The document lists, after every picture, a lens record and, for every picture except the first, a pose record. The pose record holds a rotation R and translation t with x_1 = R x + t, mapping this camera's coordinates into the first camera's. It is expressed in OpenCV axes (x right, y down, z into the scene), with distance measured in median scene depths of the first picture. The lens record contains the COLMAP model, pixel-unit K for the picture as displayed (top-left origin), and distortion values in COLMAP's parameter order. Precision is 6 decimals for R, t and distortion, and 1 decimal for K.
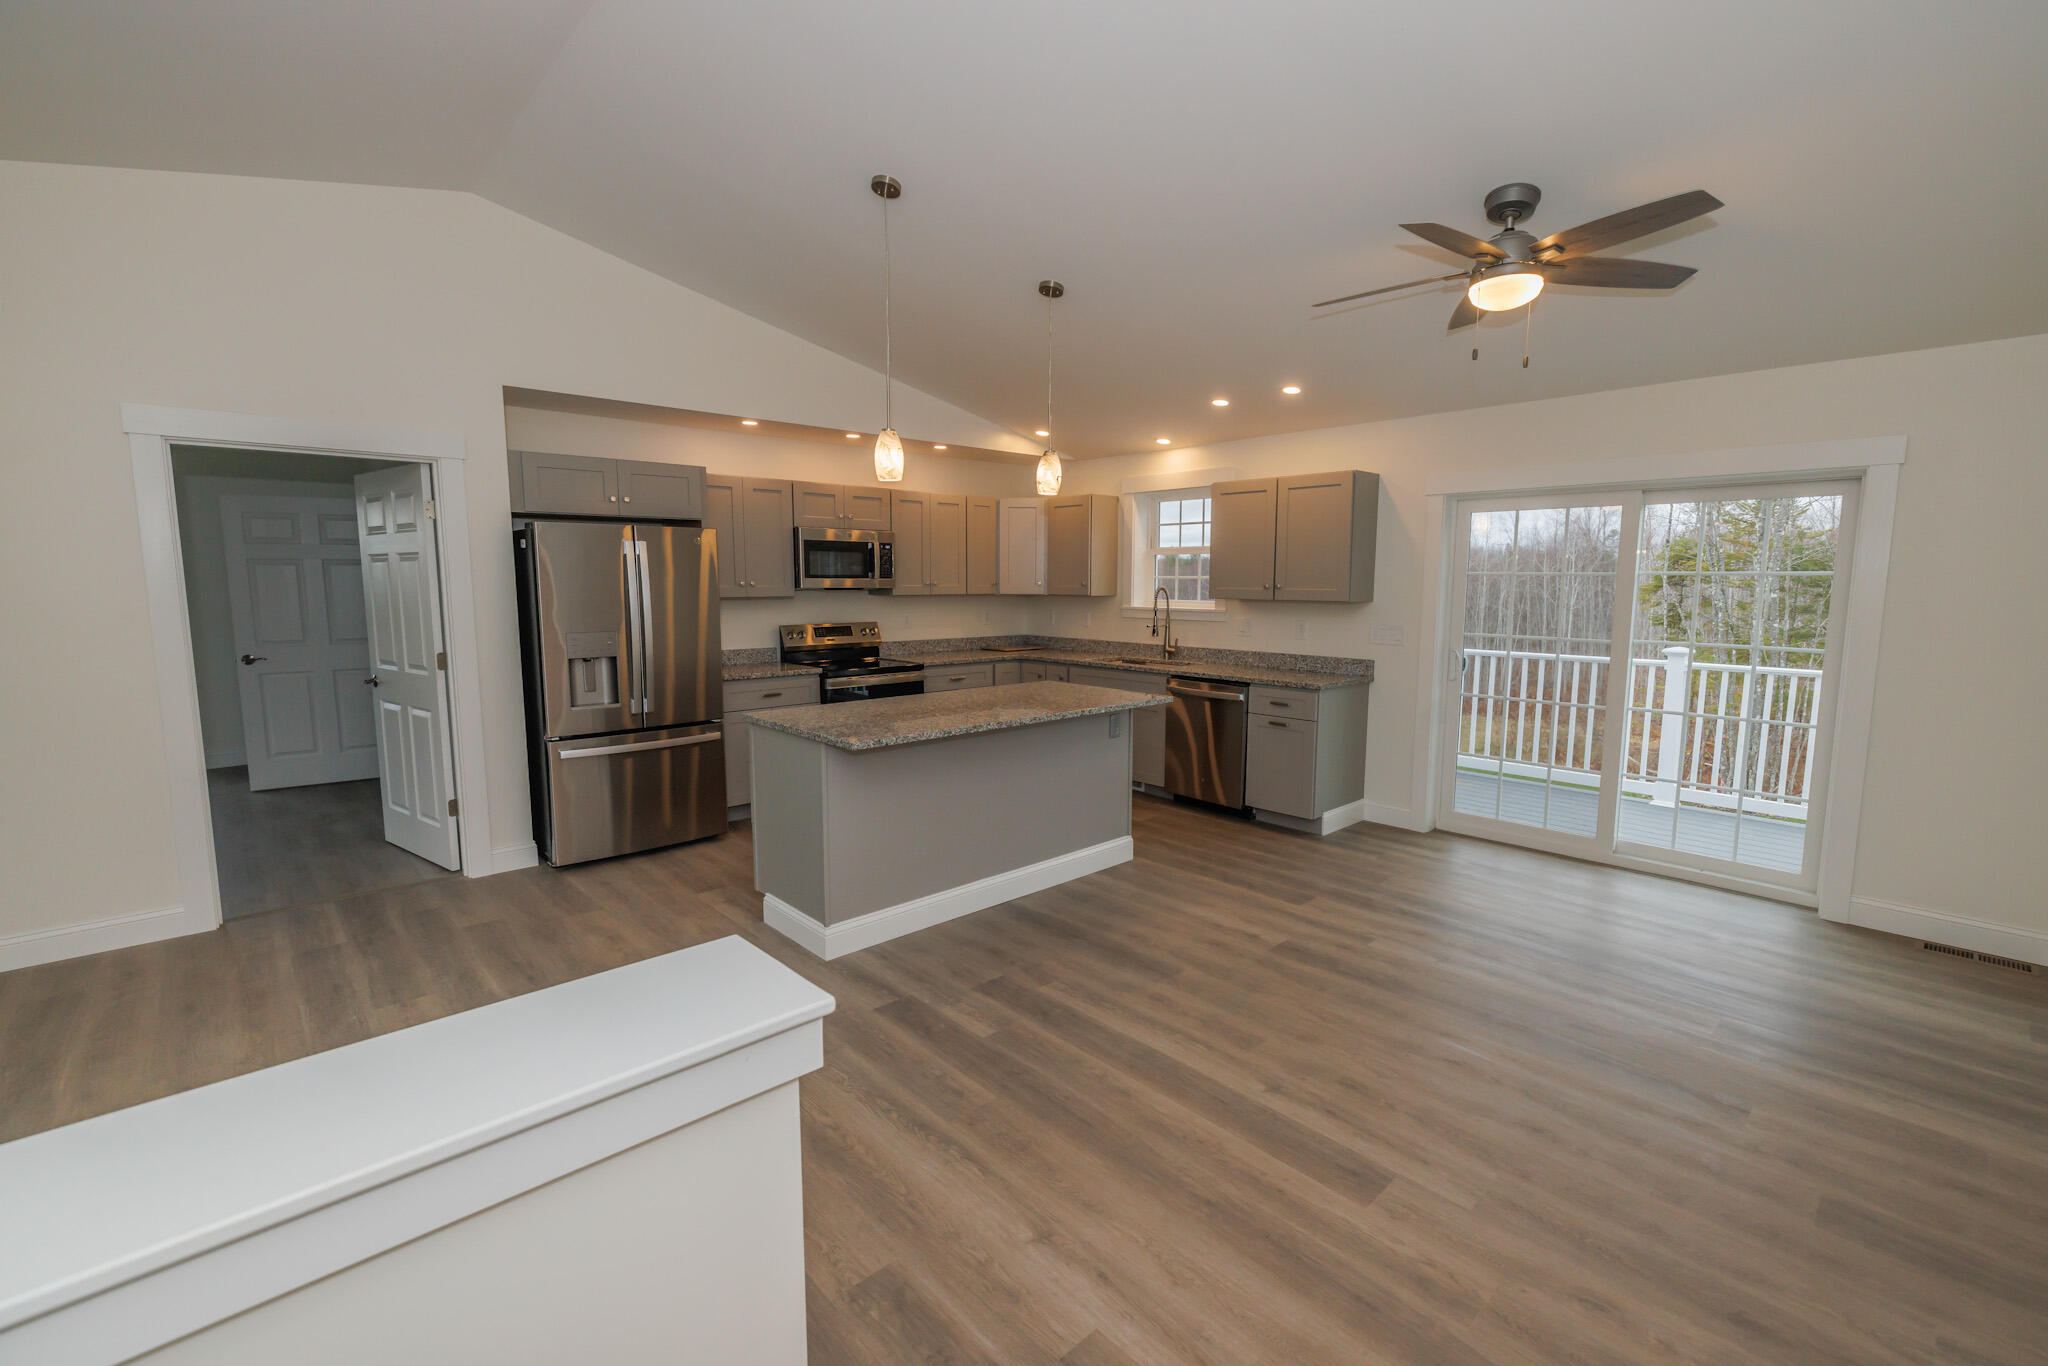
lens RADIAL K [[879.1, 0, 1024.0], [0, 879.1, 683.0], [0, 0, 1]] dist [0.000389, -0.000065]
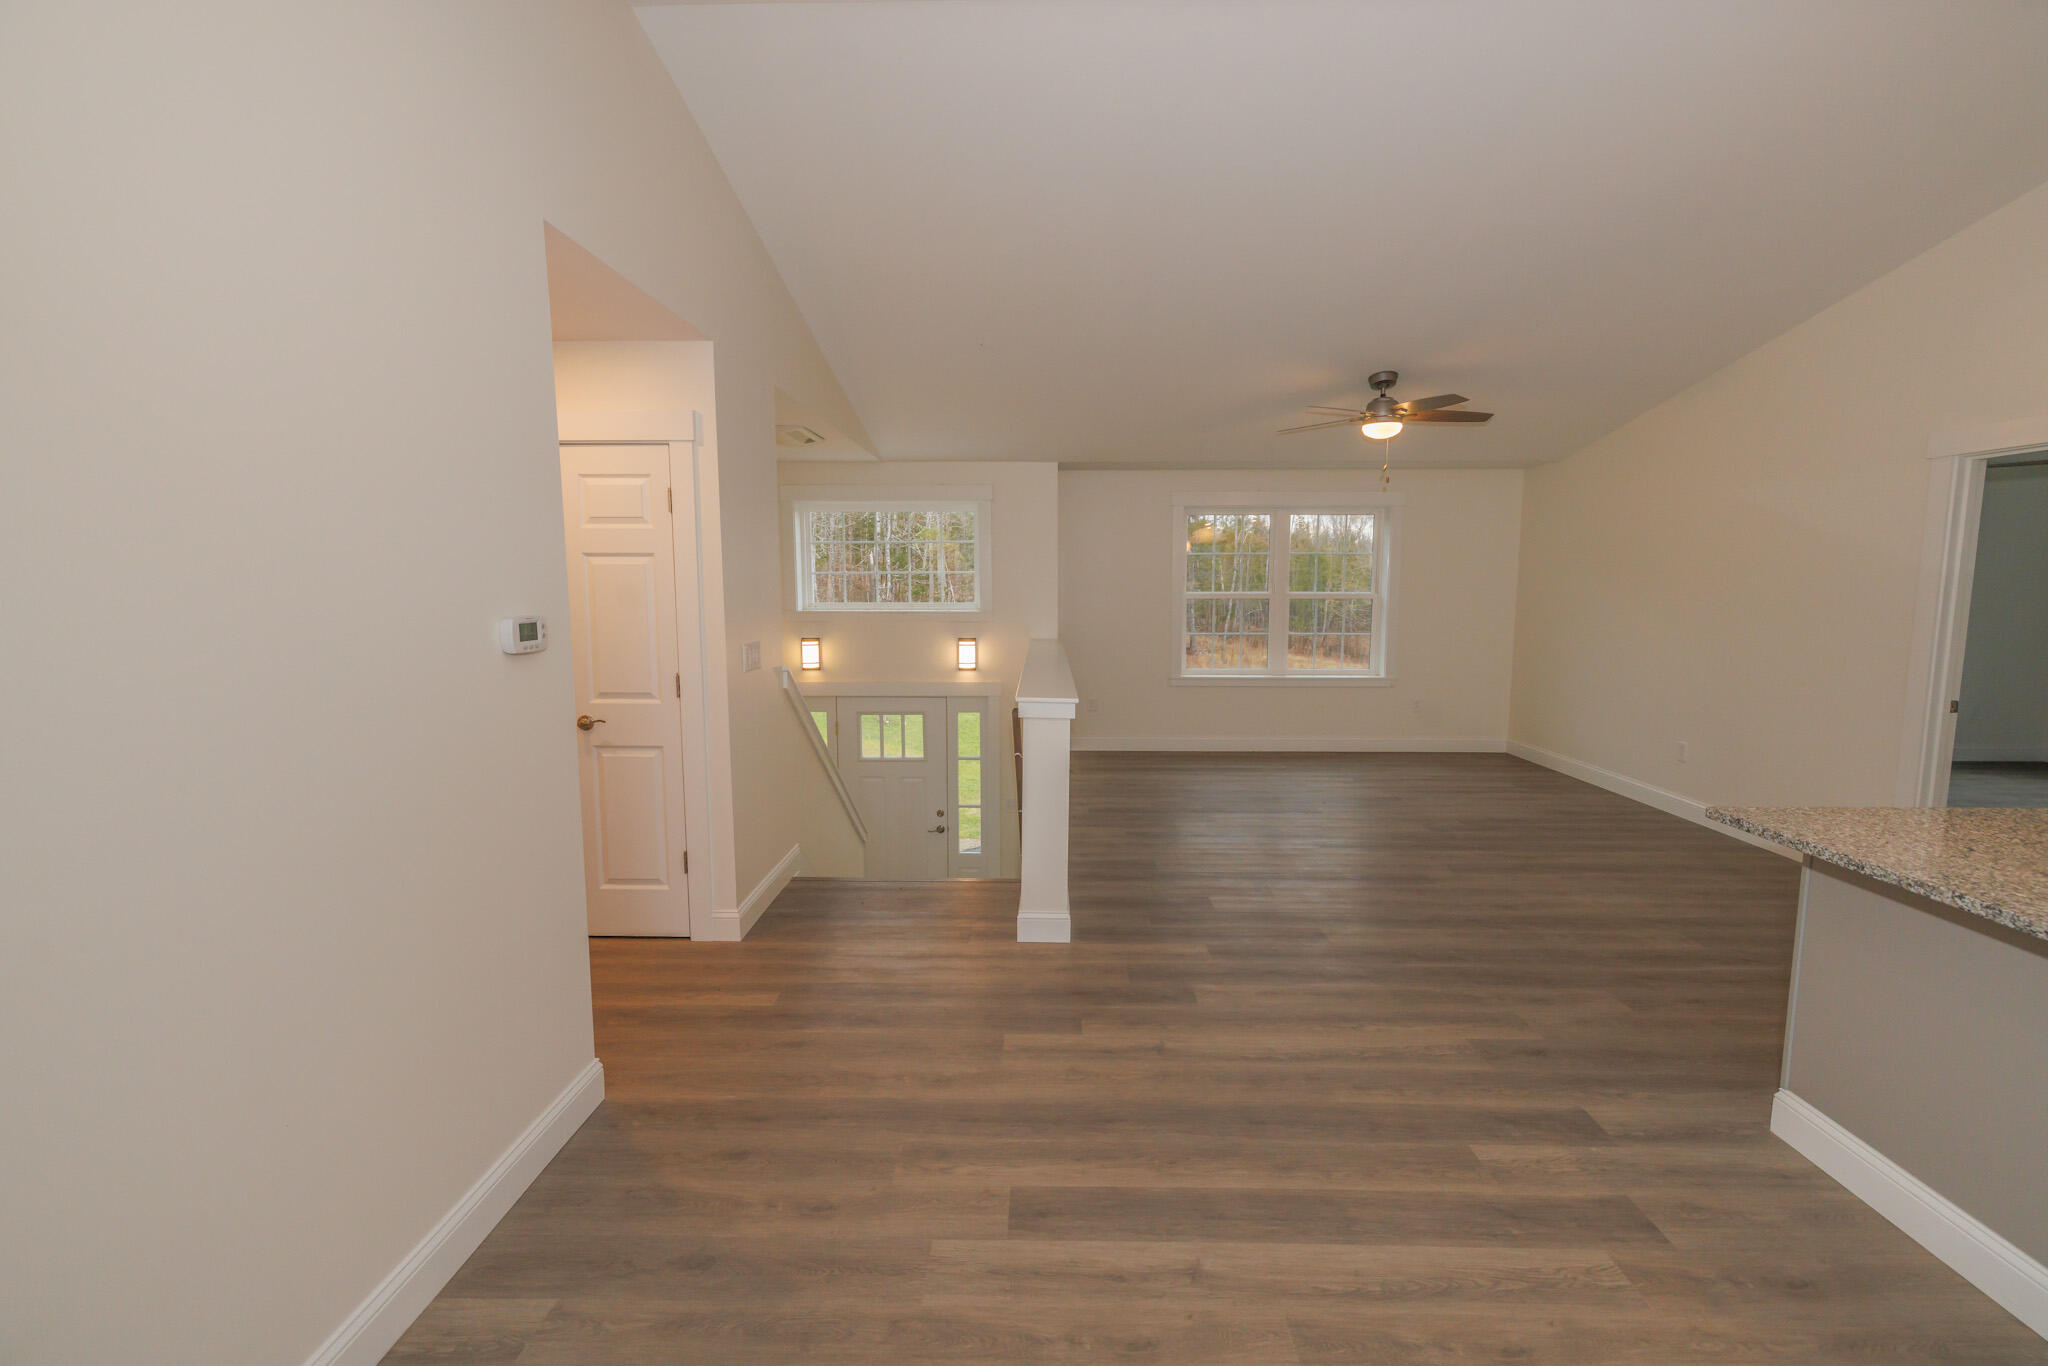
lens RADIAL K [[879.1, 0, 1024.0], [0, 879.1, 683.0], [0, 0, 1]] dist [0.000389, -0.000065]
pose [[-0.701558, 0.081538, -0.707932, 0.894559], [-0.085275, 0.976688, 0.197001, -0.160109], [0.707492, 0.198576, -0.678250, 1.341531]]
